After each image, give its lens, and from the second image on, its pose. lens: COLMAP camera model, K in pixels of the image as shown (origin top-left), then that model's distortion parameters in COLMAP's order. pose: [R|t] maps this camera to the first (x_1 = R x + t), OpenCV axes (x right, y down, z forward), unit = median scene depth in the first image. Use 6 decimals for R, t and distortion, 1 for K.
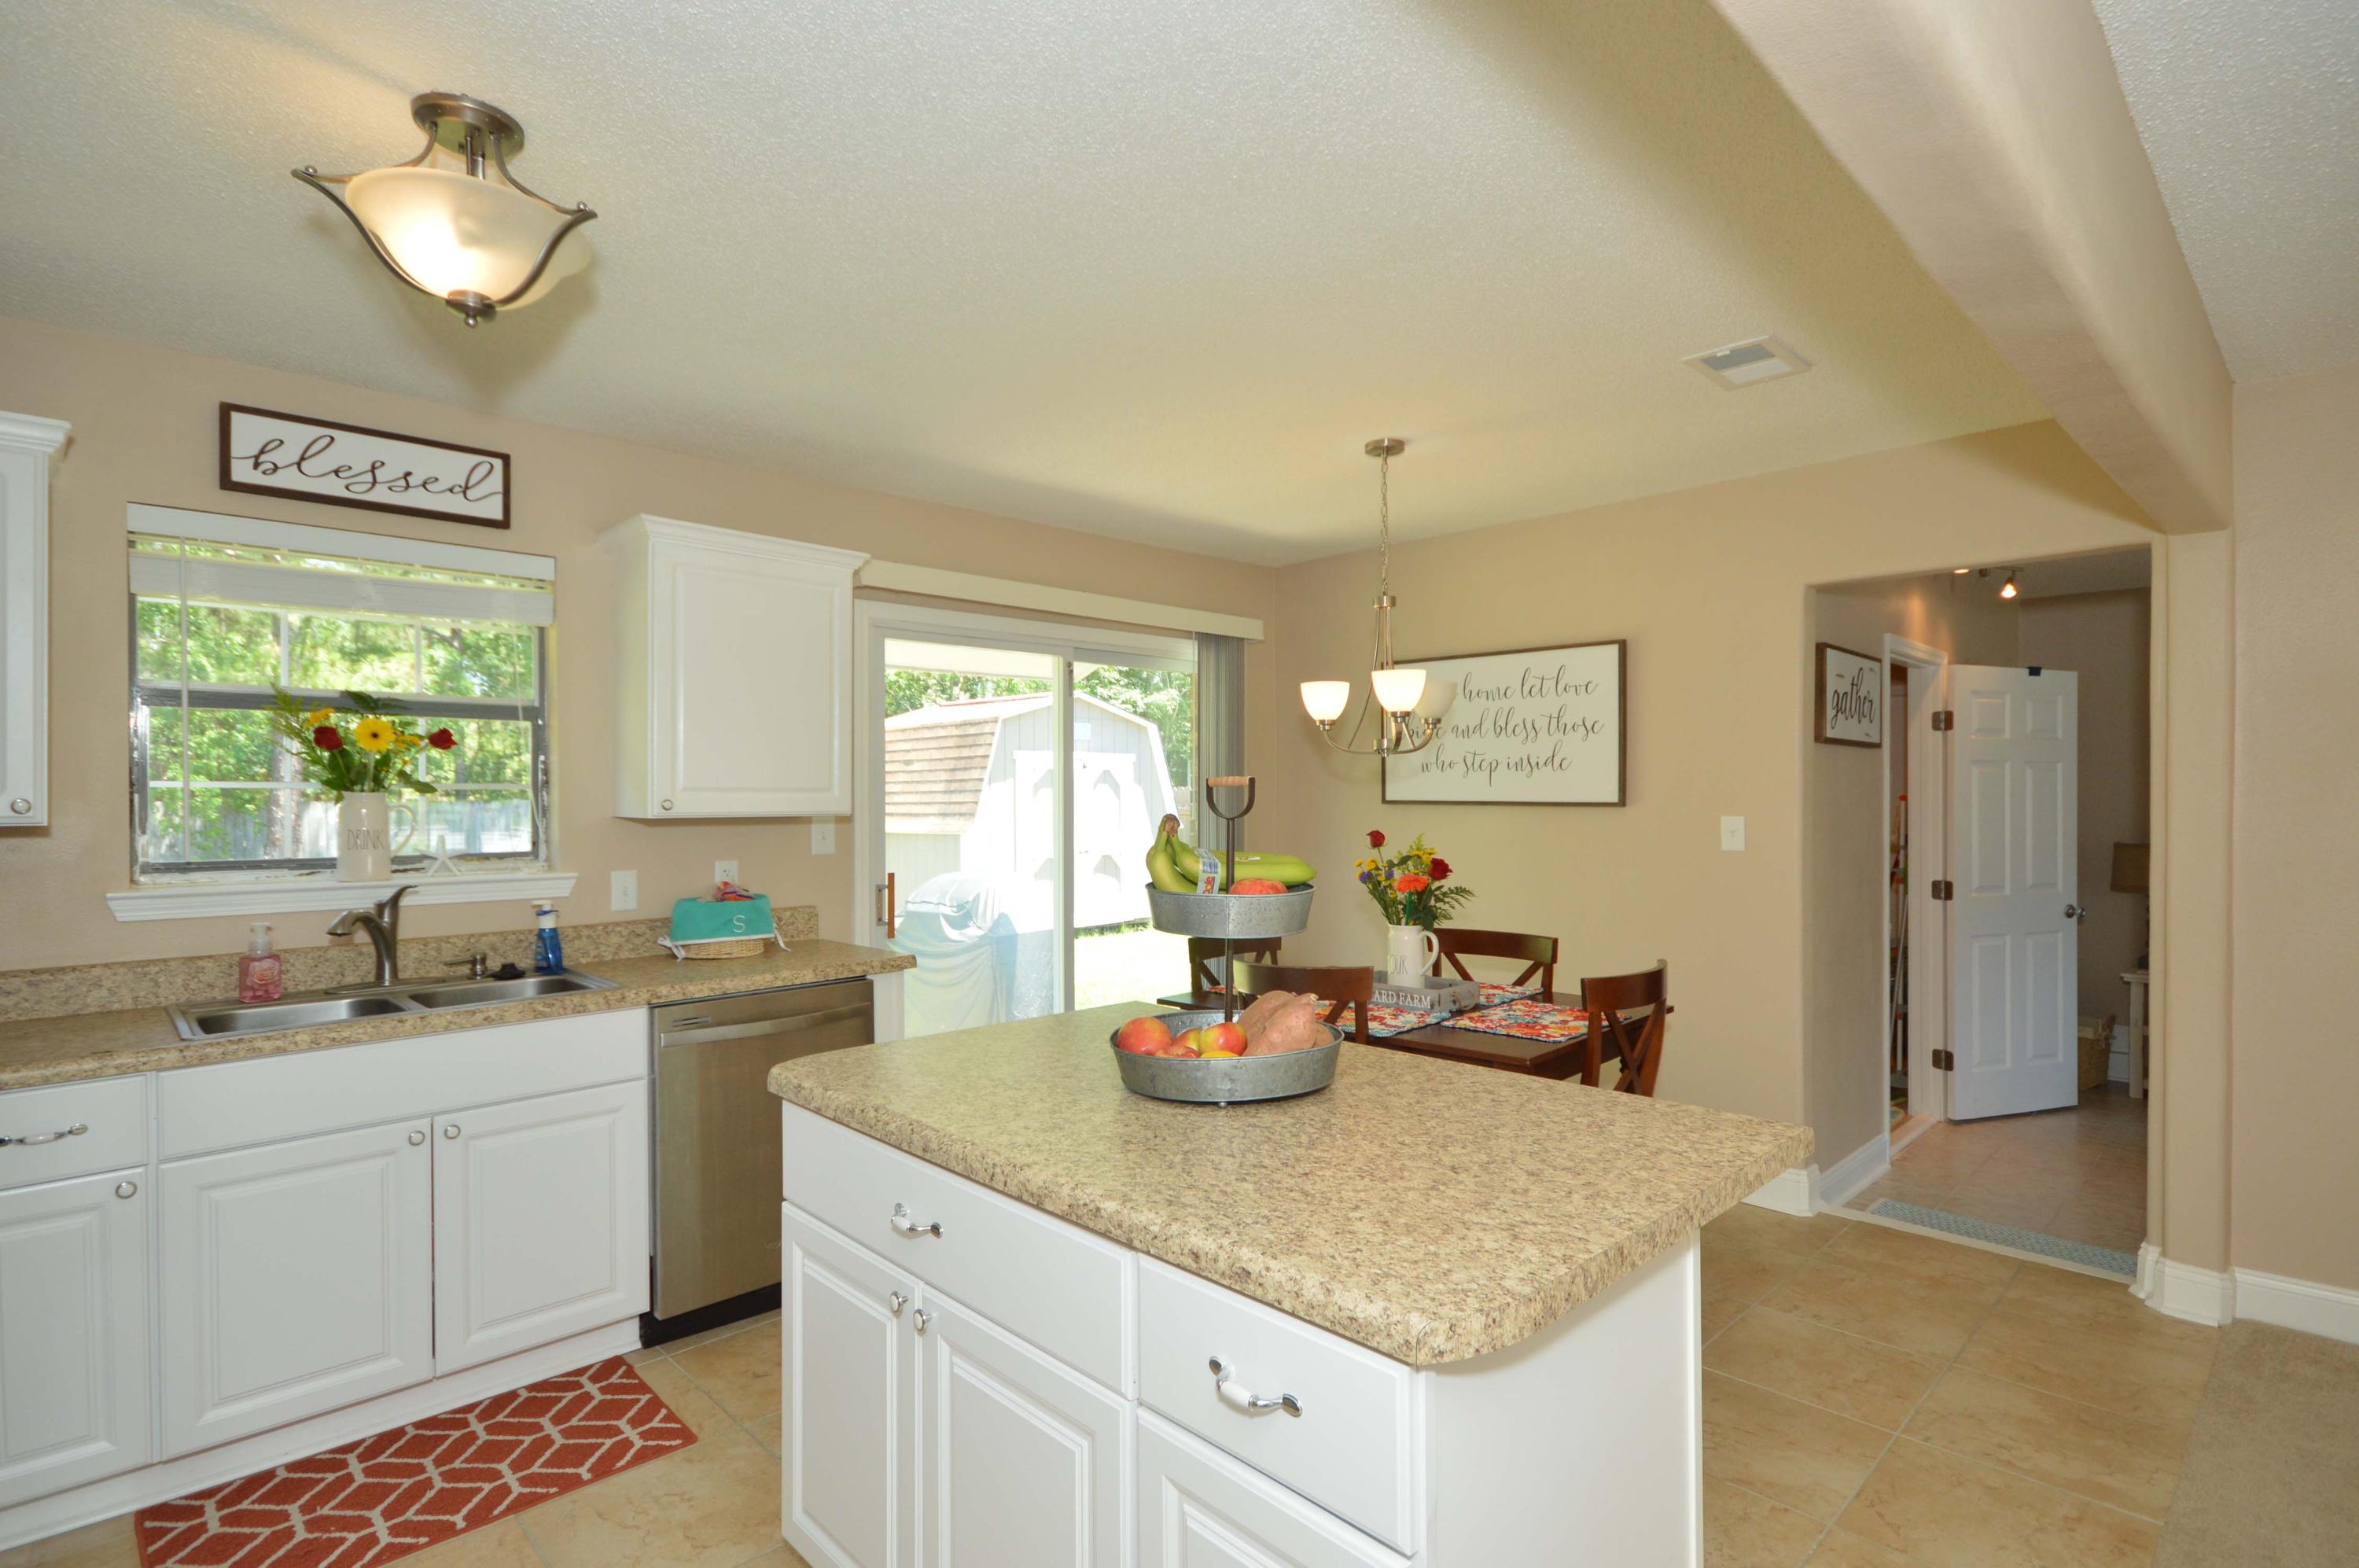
lens RADIAL K [[1156.0, 0, 1156.6], [0, 1156.0, 799.1], [0, 0, 1]] dist [0.027063, -0.021028]
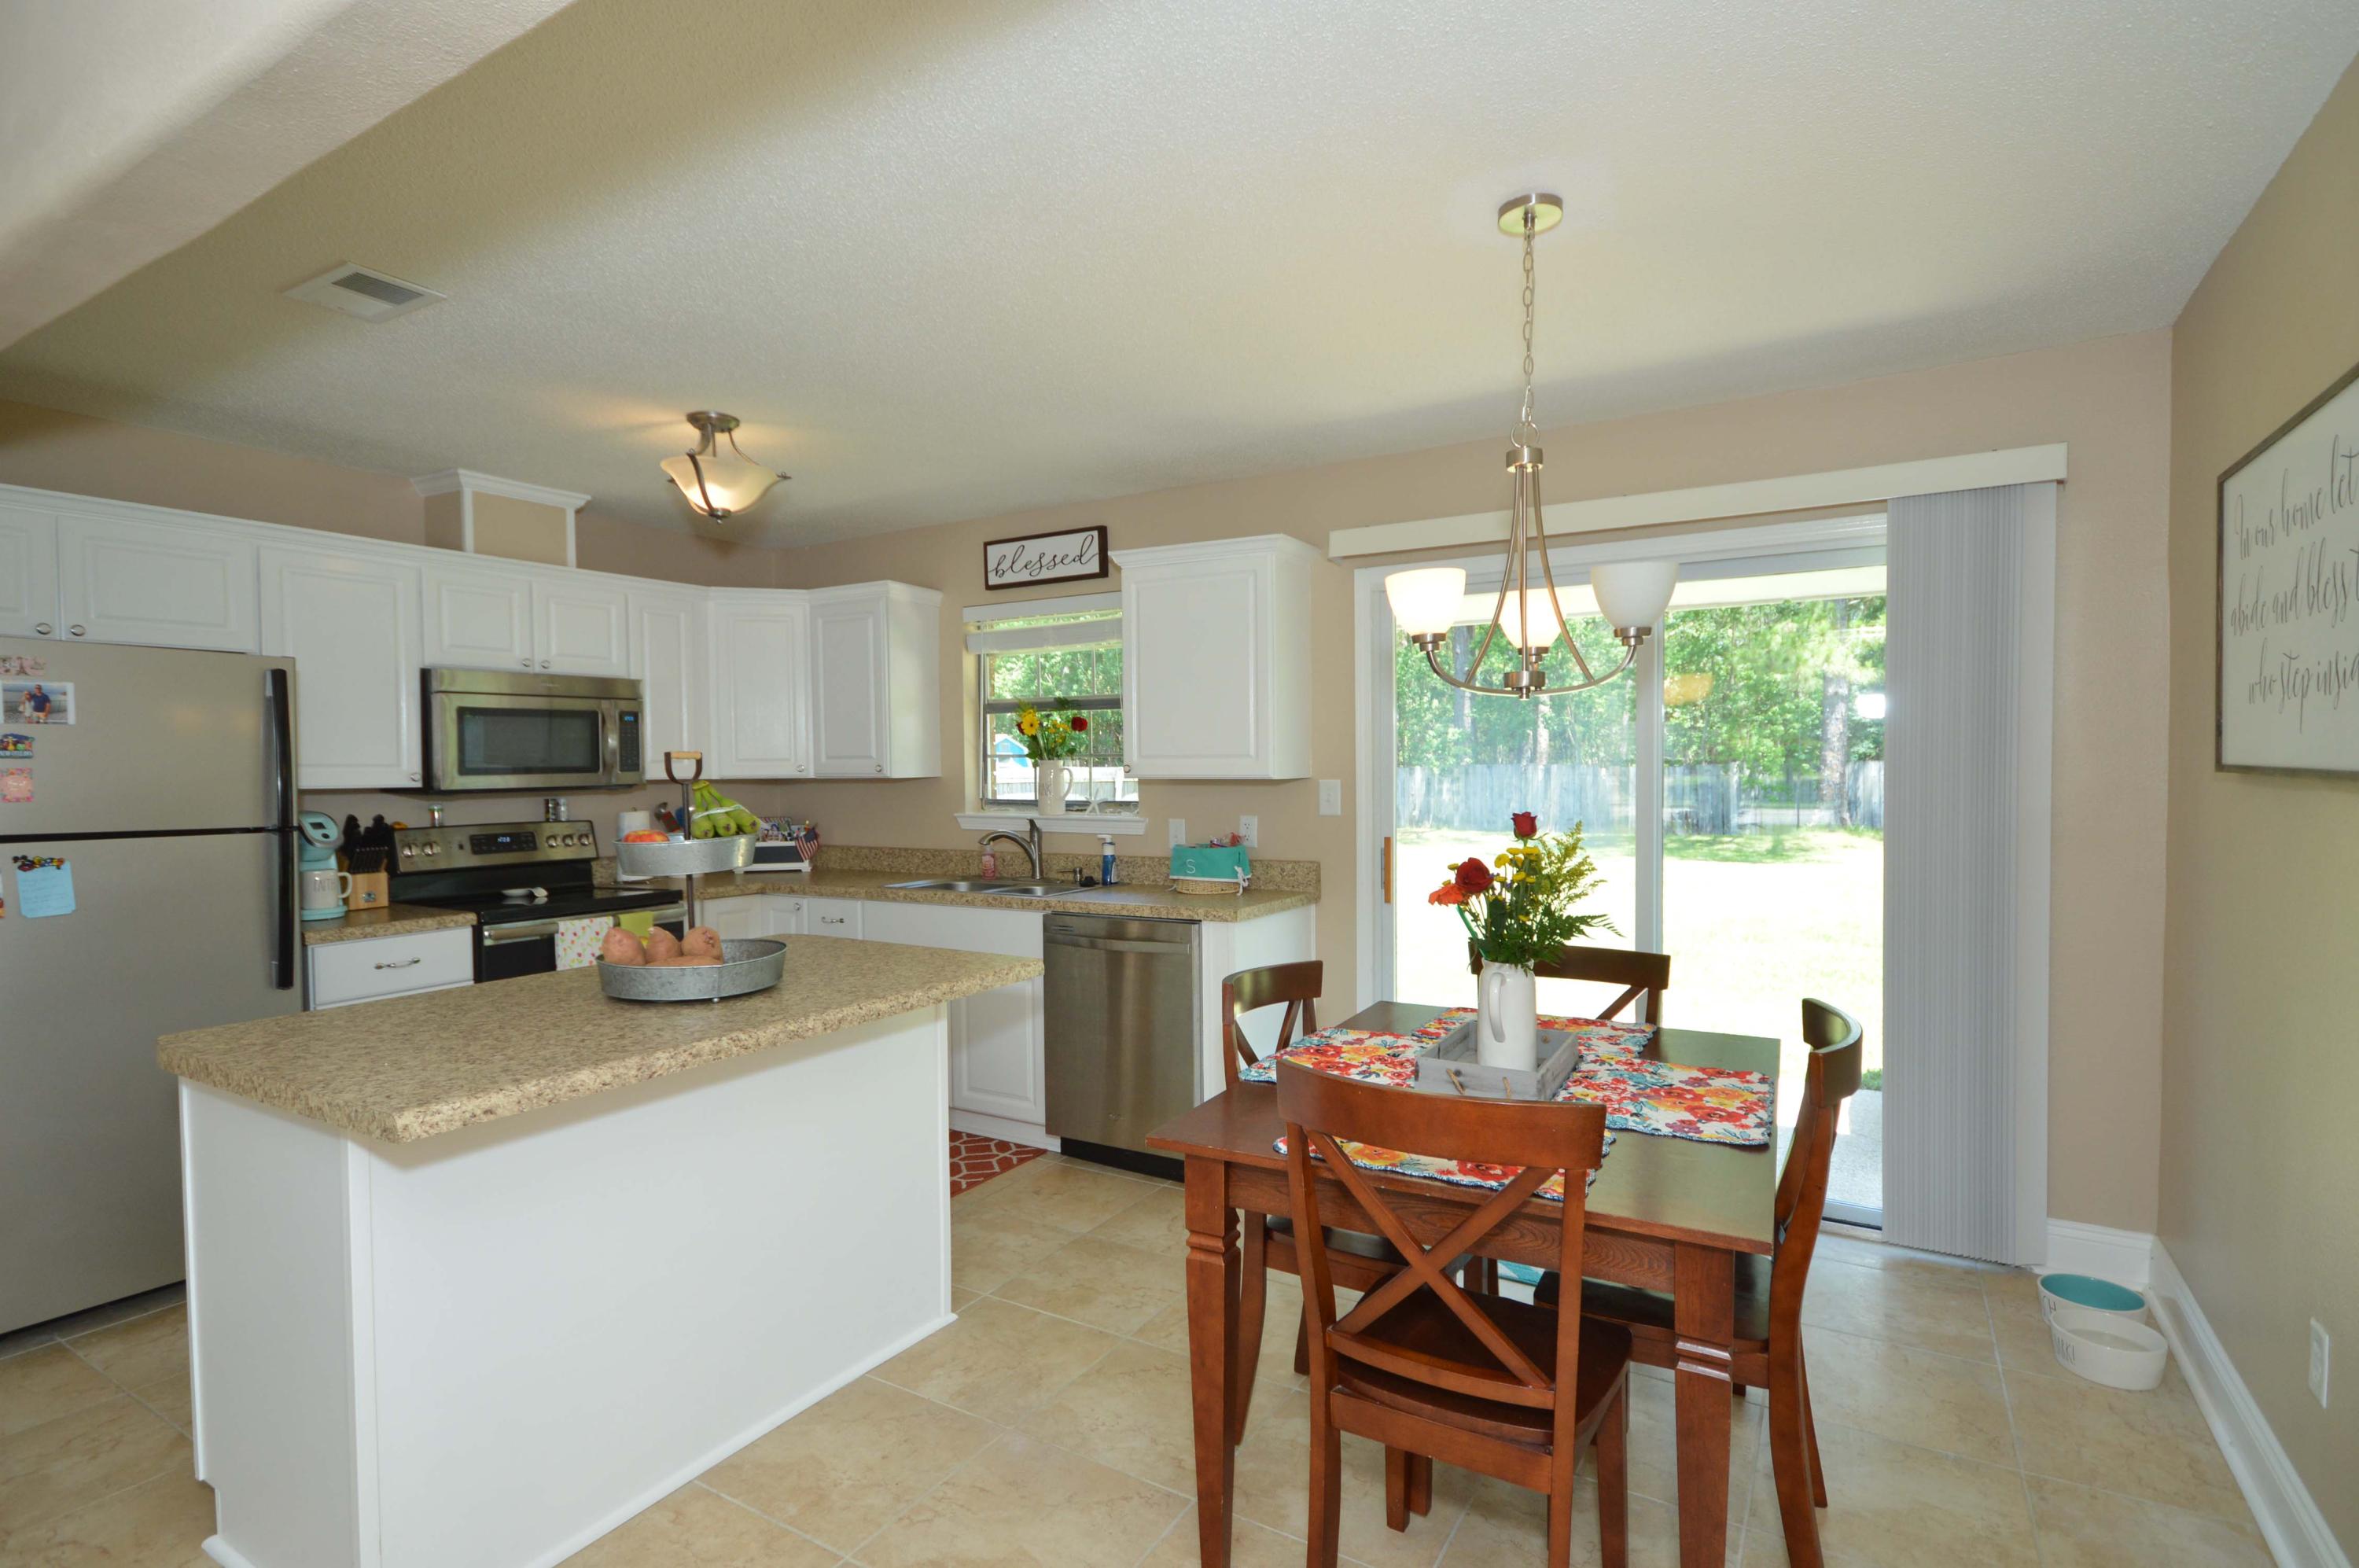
lens RADIAL K [[1131.2, 0, 1183.9], [0, 1131.2, 797.1], [0, 0, 1]] dist [0.003598, 0.000453]
pose [[0.272676, 0.030313, -0.961628, 0.861532], [0.003675, 0.999463, 0.032548, -0.004779], [0.962099, -0.012409, 0.272418, 0.734599]]
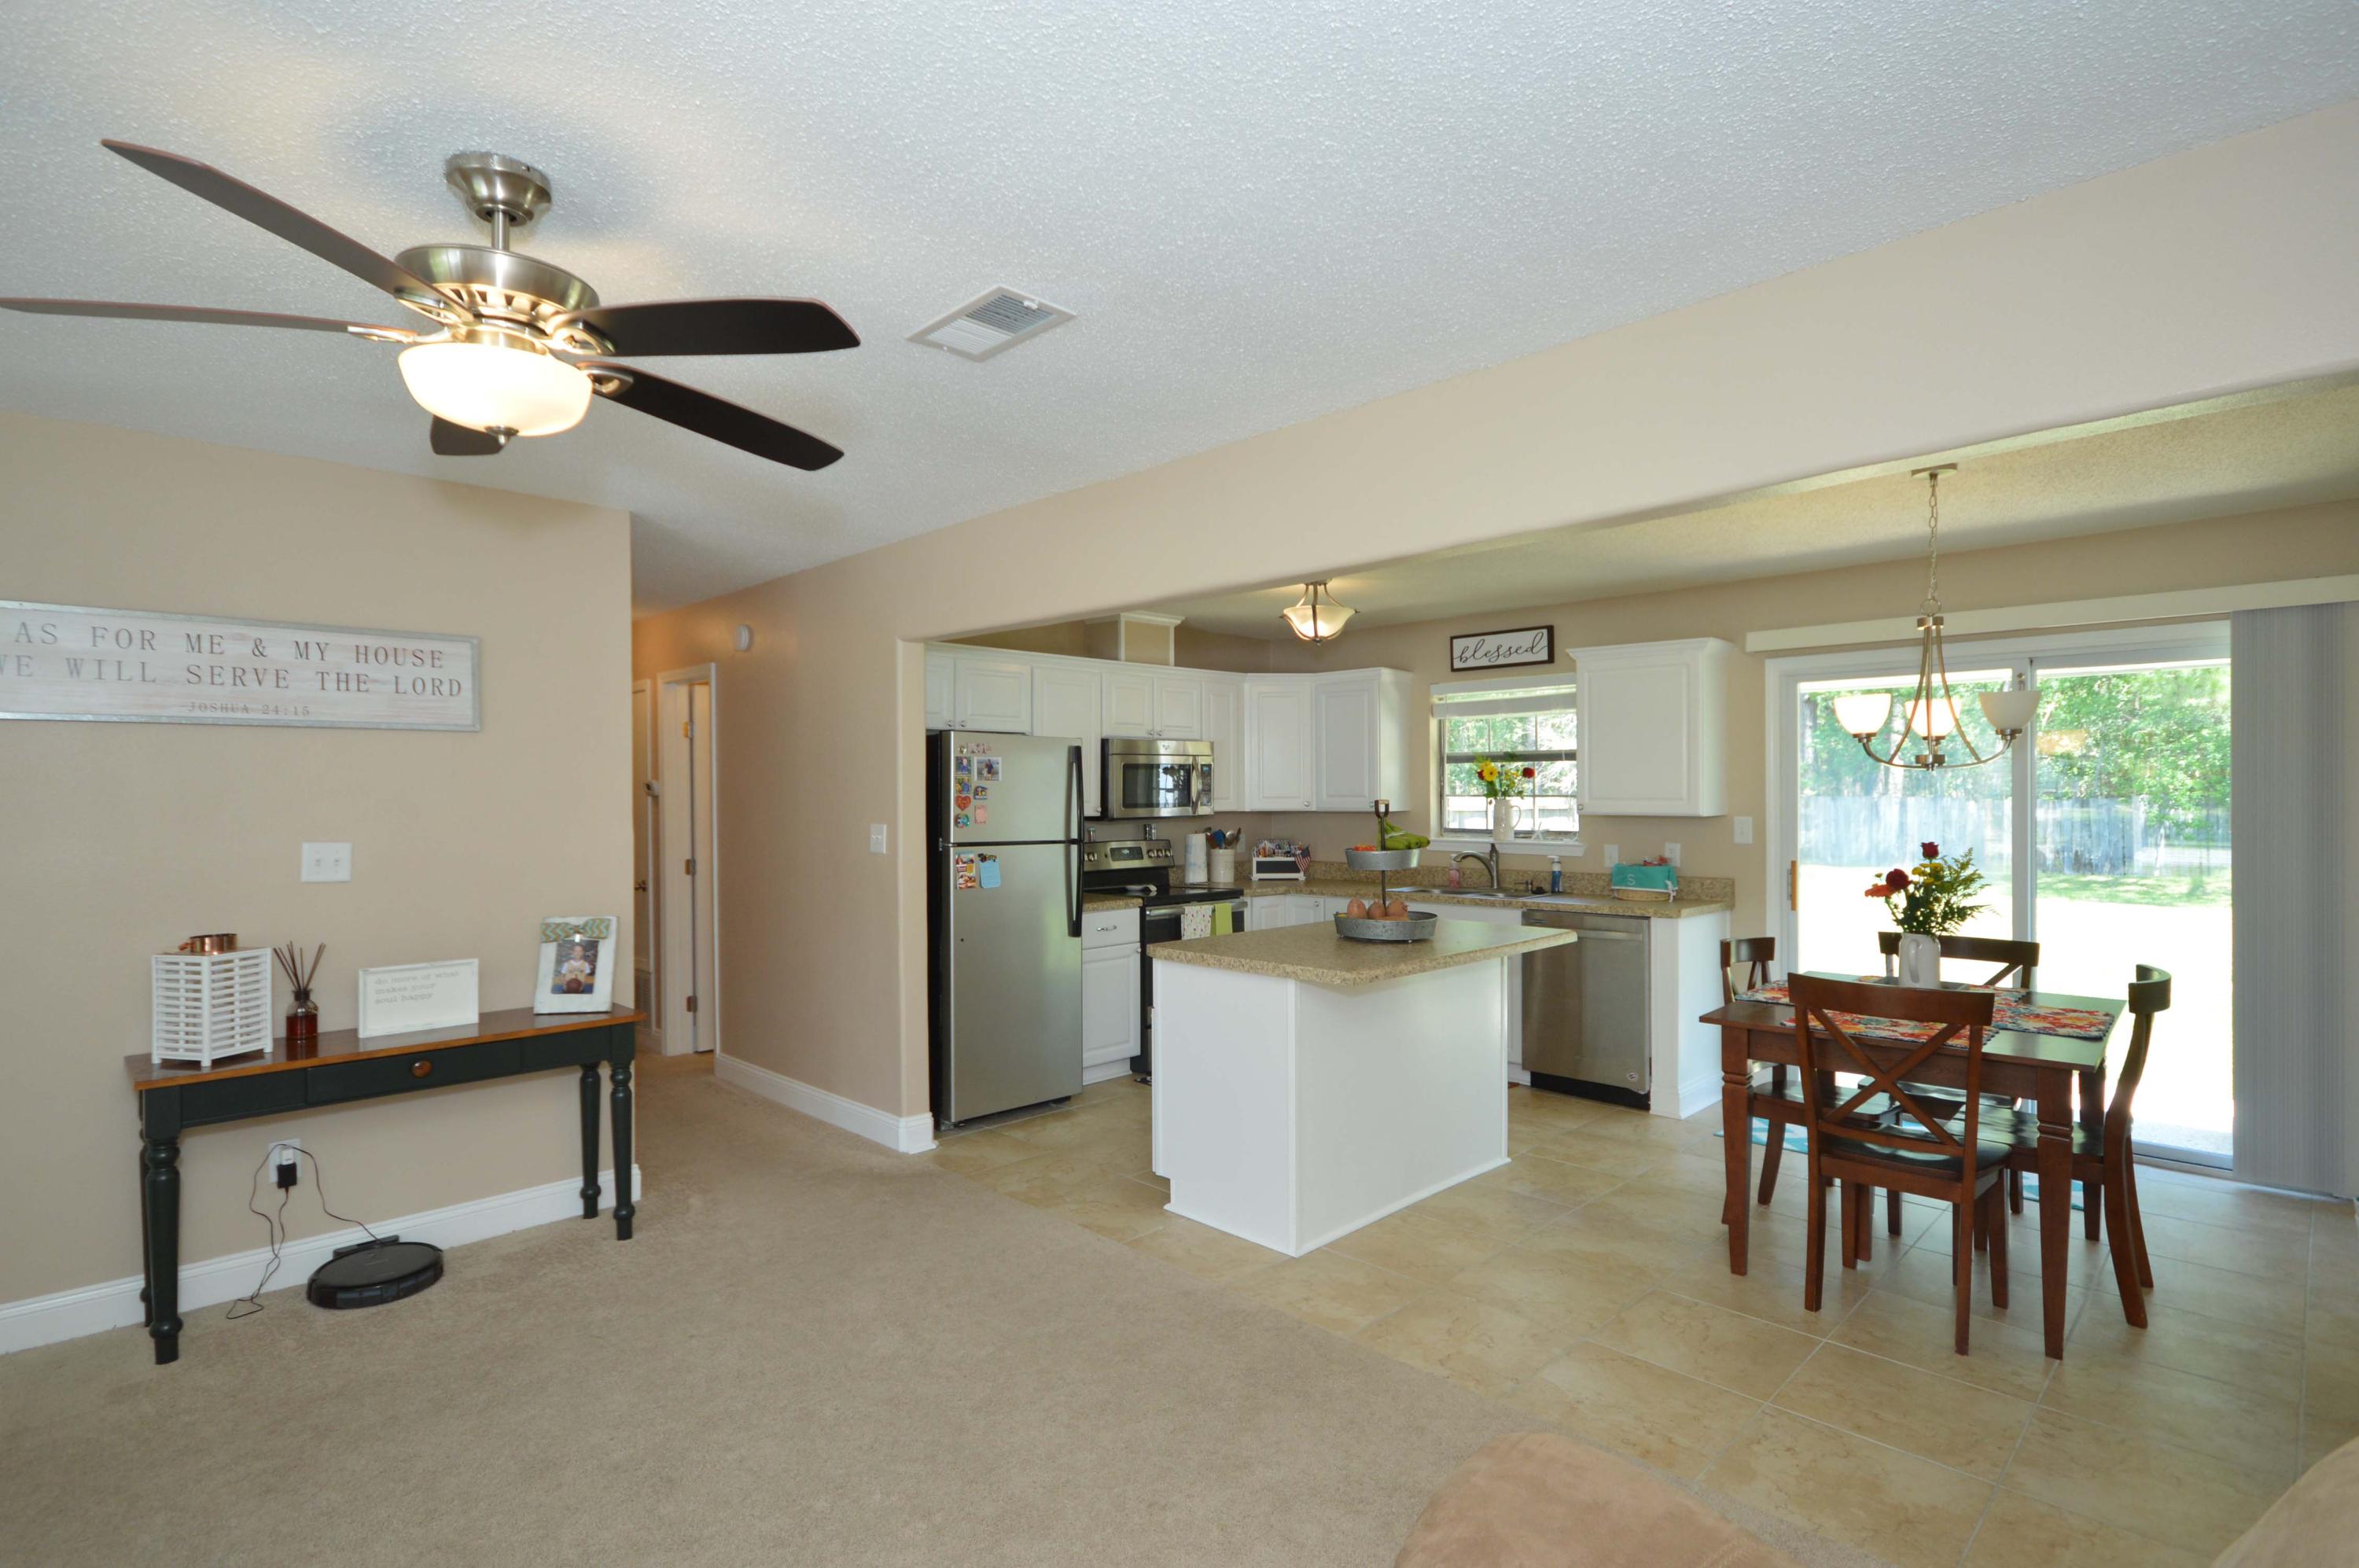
lens RADIAL K [[1126.3, 0, 1190.0], [0, 1126.3, 796.8], [0, 0, 1]] dist [0.012294, 0.000407]
pose [[0.028257, 0.007431, -0.999573, 1.352491], [0.000638, 0.999972, 0.007452, -0.025285], [0.999600, -0.000848, 0.028252, 0.357731]]
